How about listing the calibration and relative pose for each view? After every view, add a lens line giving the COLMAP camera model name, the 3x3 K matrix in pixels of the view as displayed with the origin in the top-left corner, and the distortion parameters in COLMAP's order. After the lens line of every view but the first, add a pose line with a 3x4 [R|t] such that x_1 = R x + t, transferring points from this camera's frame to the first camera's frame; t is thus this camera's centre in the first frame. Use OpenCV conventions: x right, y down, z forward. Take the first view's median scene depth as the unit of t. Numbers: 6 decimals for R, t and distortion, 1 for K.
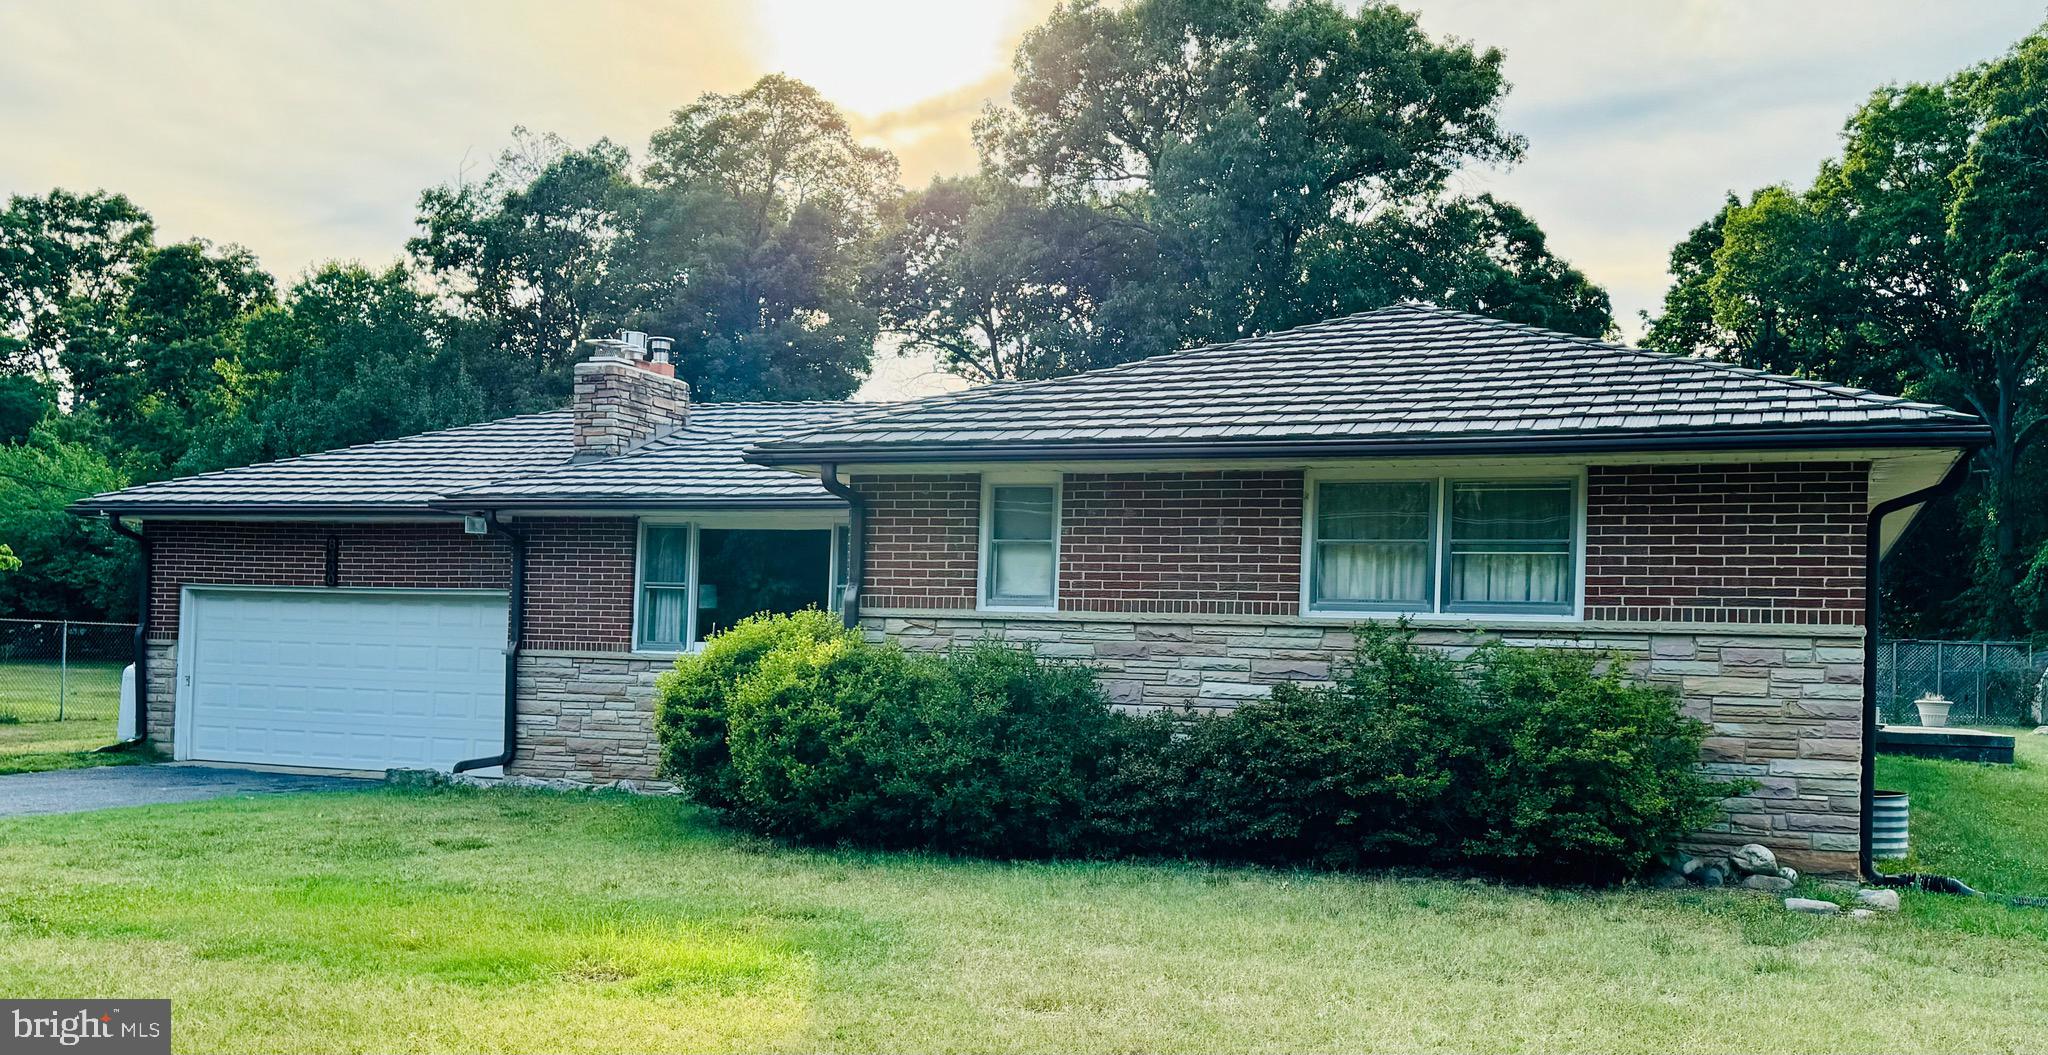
lens RADIAL K [[1900.2, 0, 1016.7], [0, 1900.2, 624.6], [0, 0, 1]] dist [0.072637, 0.000000]
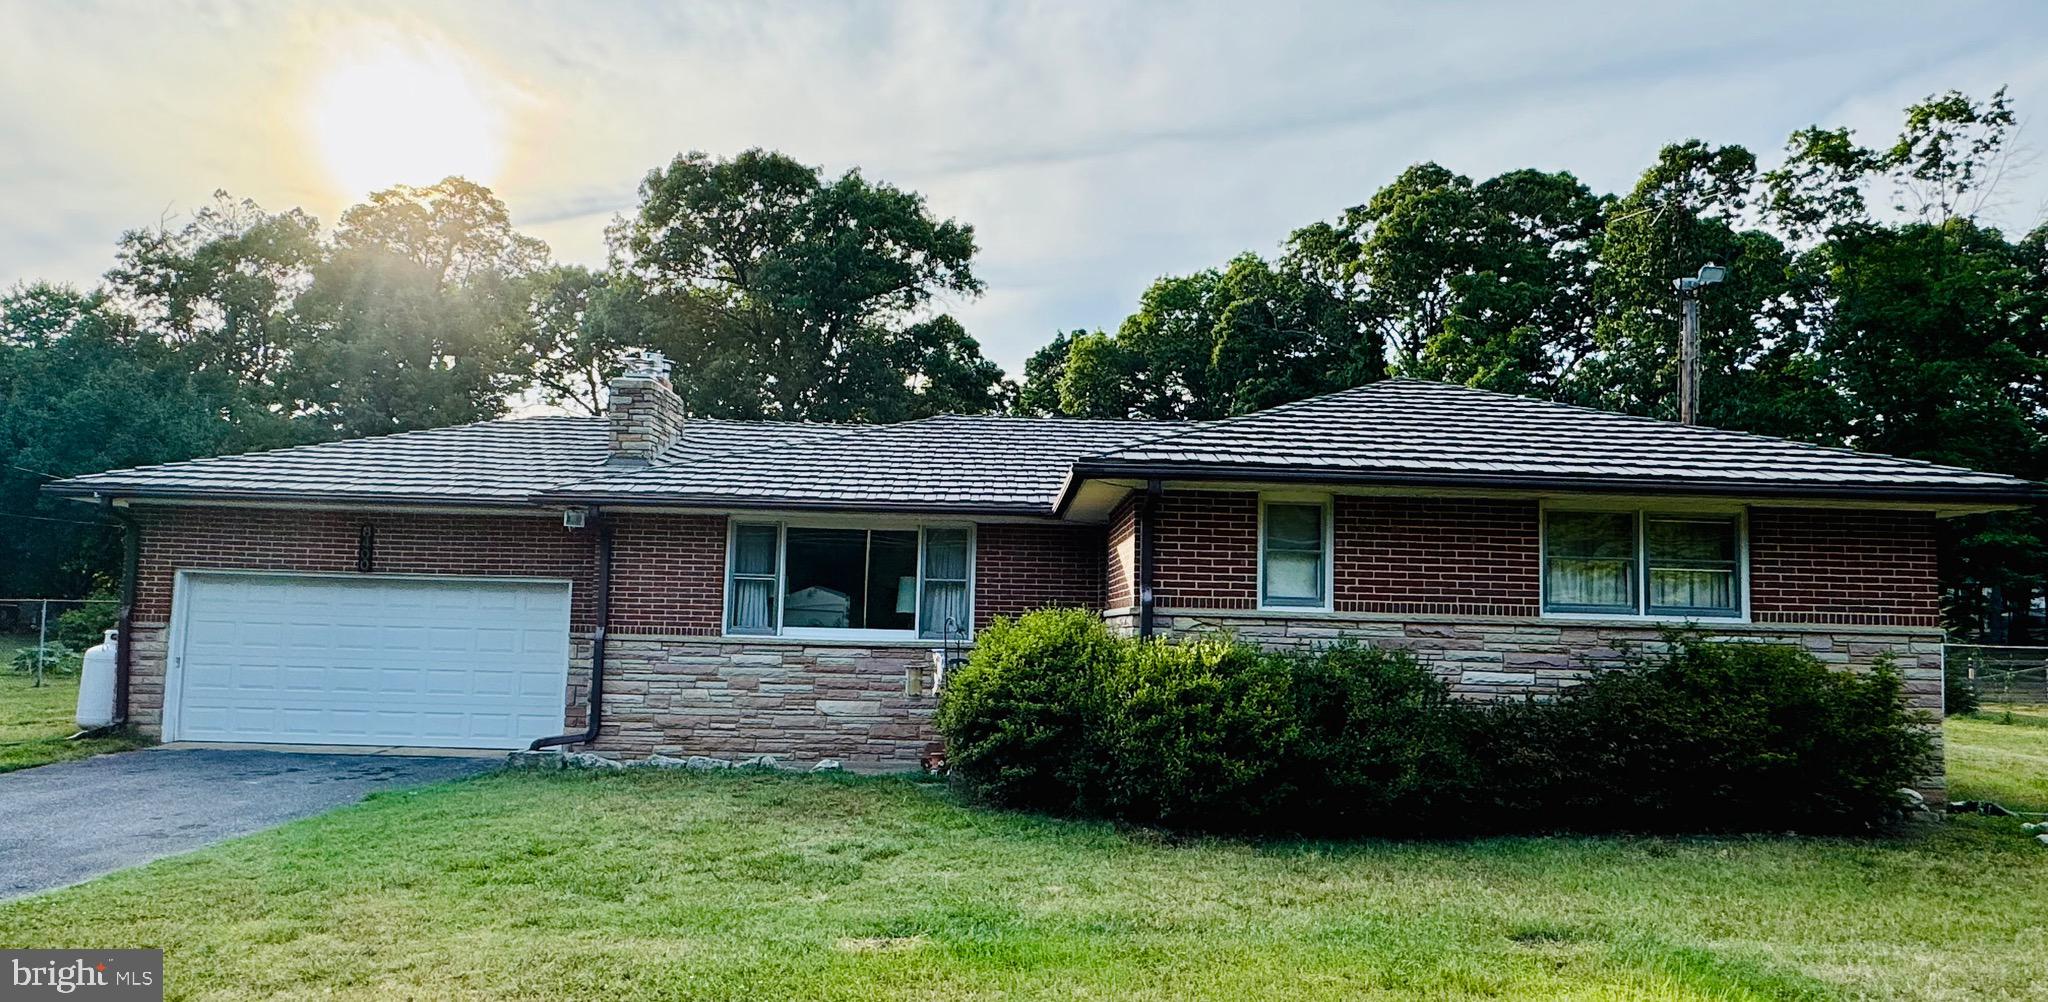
lens RADIAL K [[1233.1, 0, 1009.6], [0, 1233.1, 509.8], [0, 0, 1]] dist [-0.007612, 0.011425]
pose [[0.919070, 0.030803, 0.392889, -0.332521], [-0.006012, 0.997921, -0.064175, -0.014130], [-0.394049, 0.056619, 0.917344, 0.265314]]
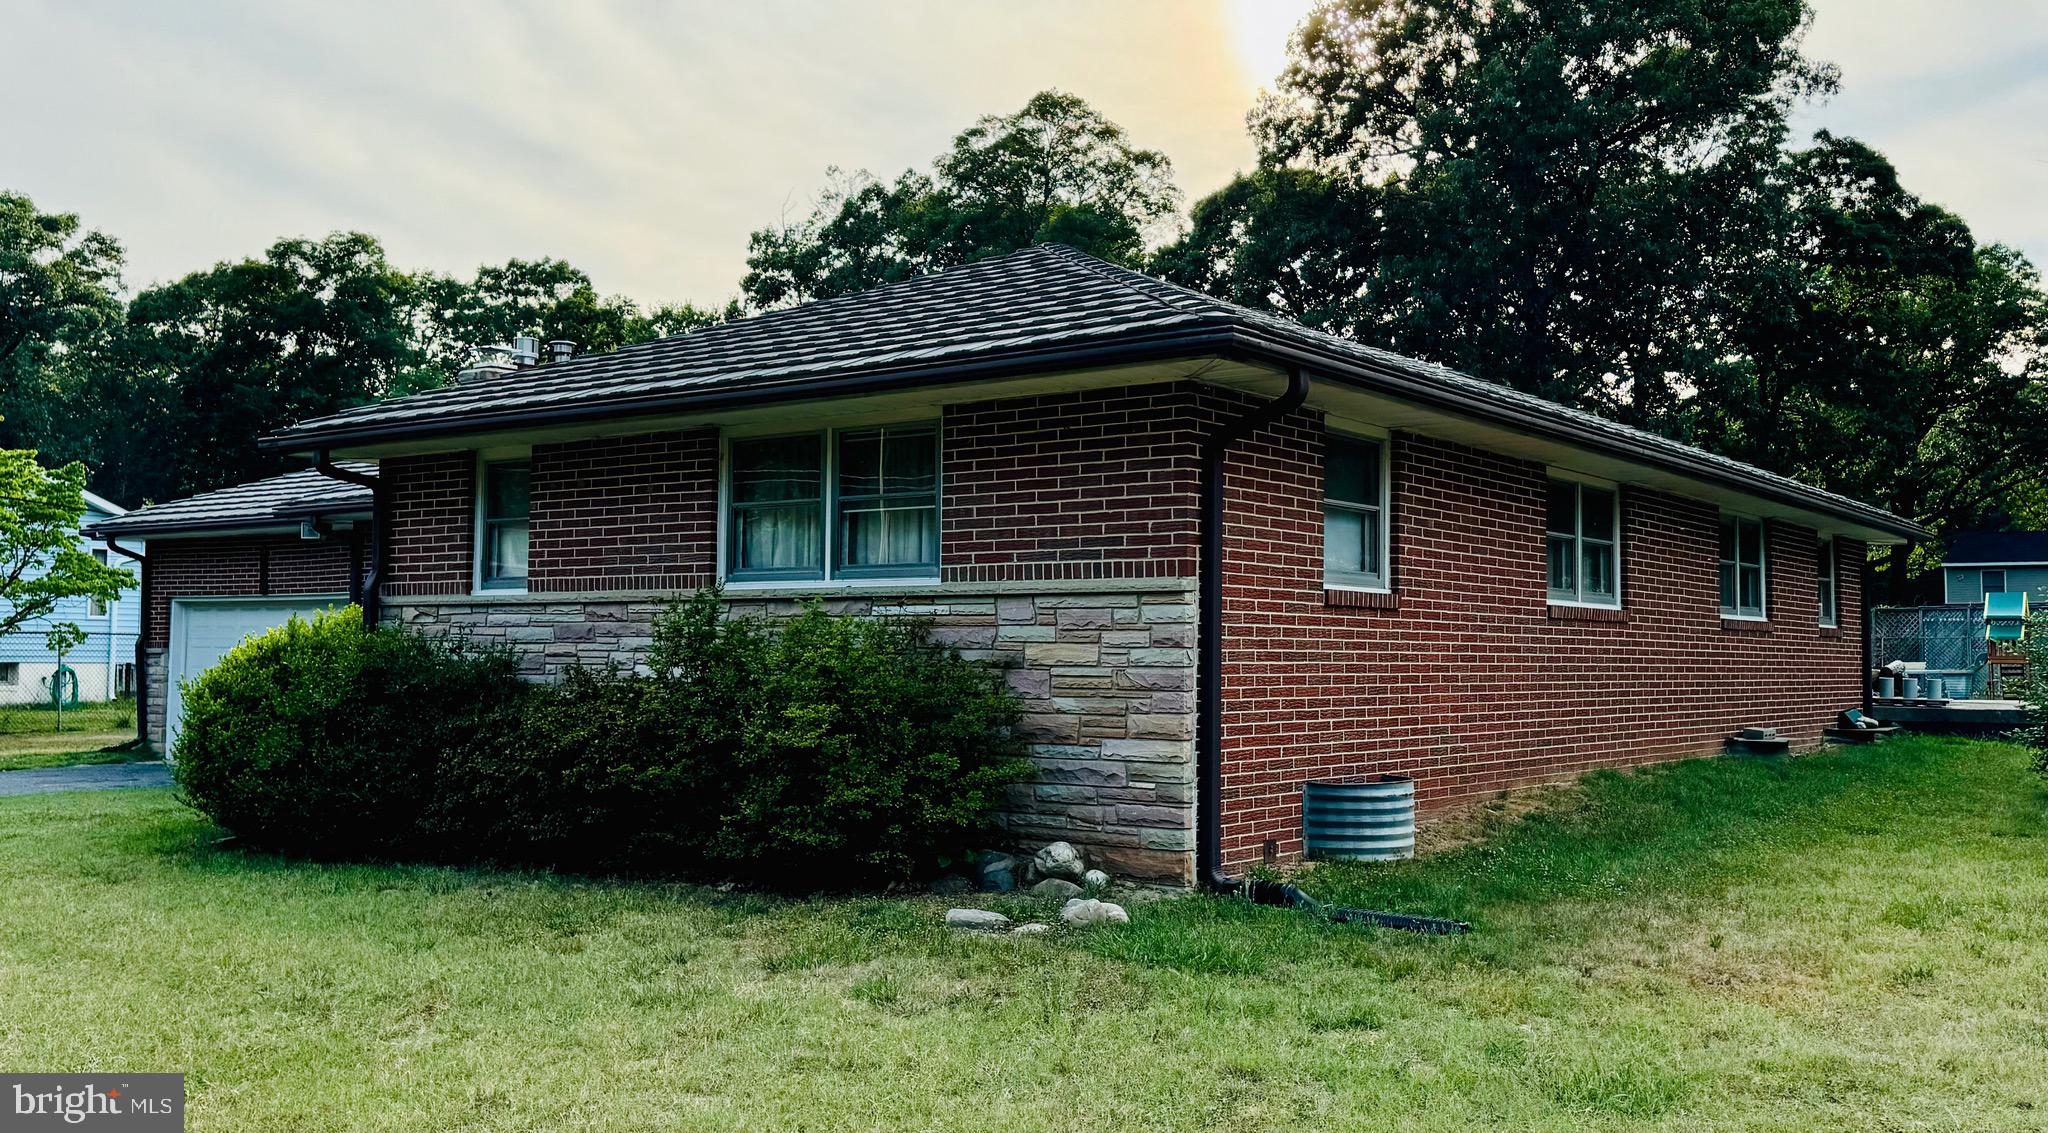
lens RADIAL K [[1816.0, 0, 1011.4], [0, 1816.0, 558.7], [0, 0, 1]] dist [0.097531, -0.025696]
pose [[0.963776, -0.037963, -0.263997, 0.350744], [0.029172, 0.998884, -0.037142, 0.011928], [0.265112, 0.028096, 0.963808, 0.135815]]
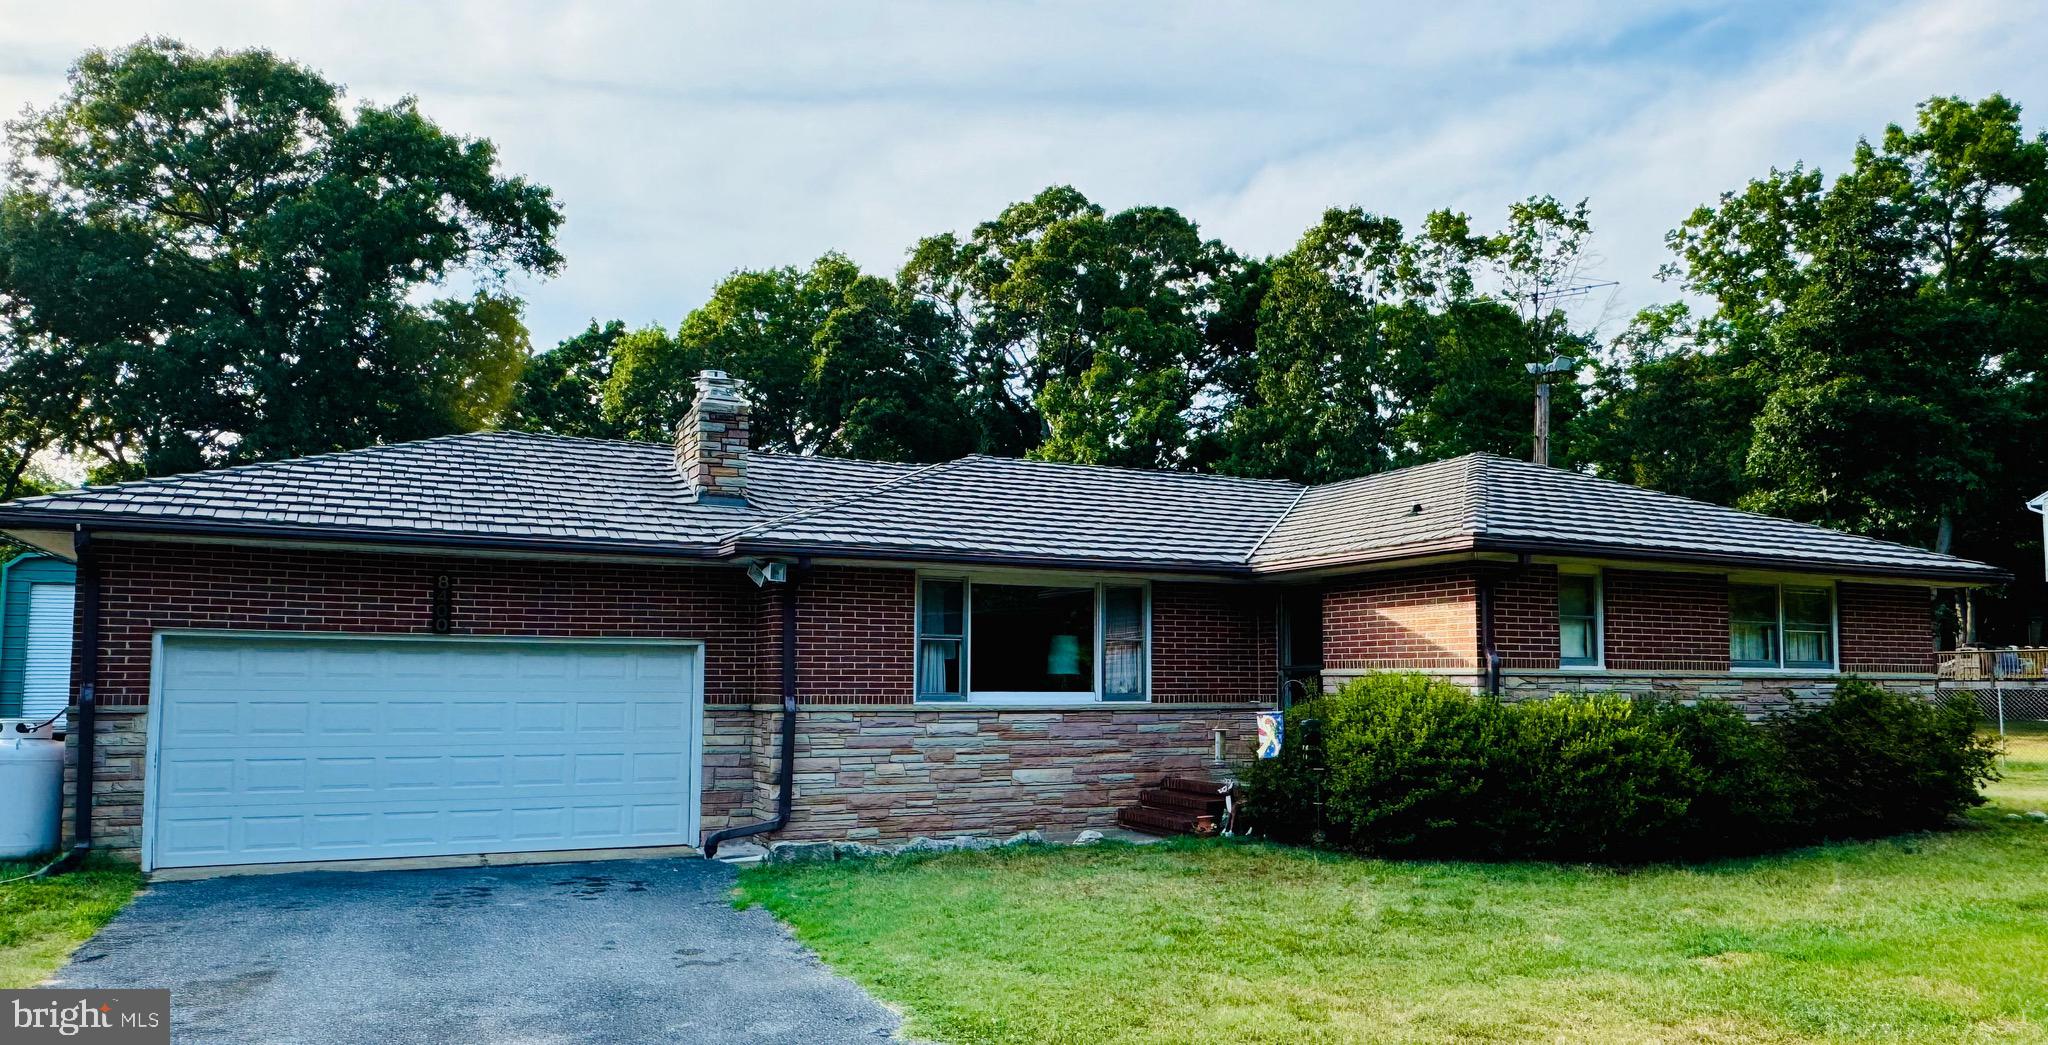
lens RADIAL K [[1427.3, 0, 1042.6], [0, 1427.3, 567.9], [0, 0, 1]] dist [-0.004302, 0.012993]
pose [[0.653258, 0.034480, 0.756350, -0.727095], [-0.002177, 0.999044, -0.043663, -0.024380], [-0.757132, 0.026876, 0.652708, 0.453853]]
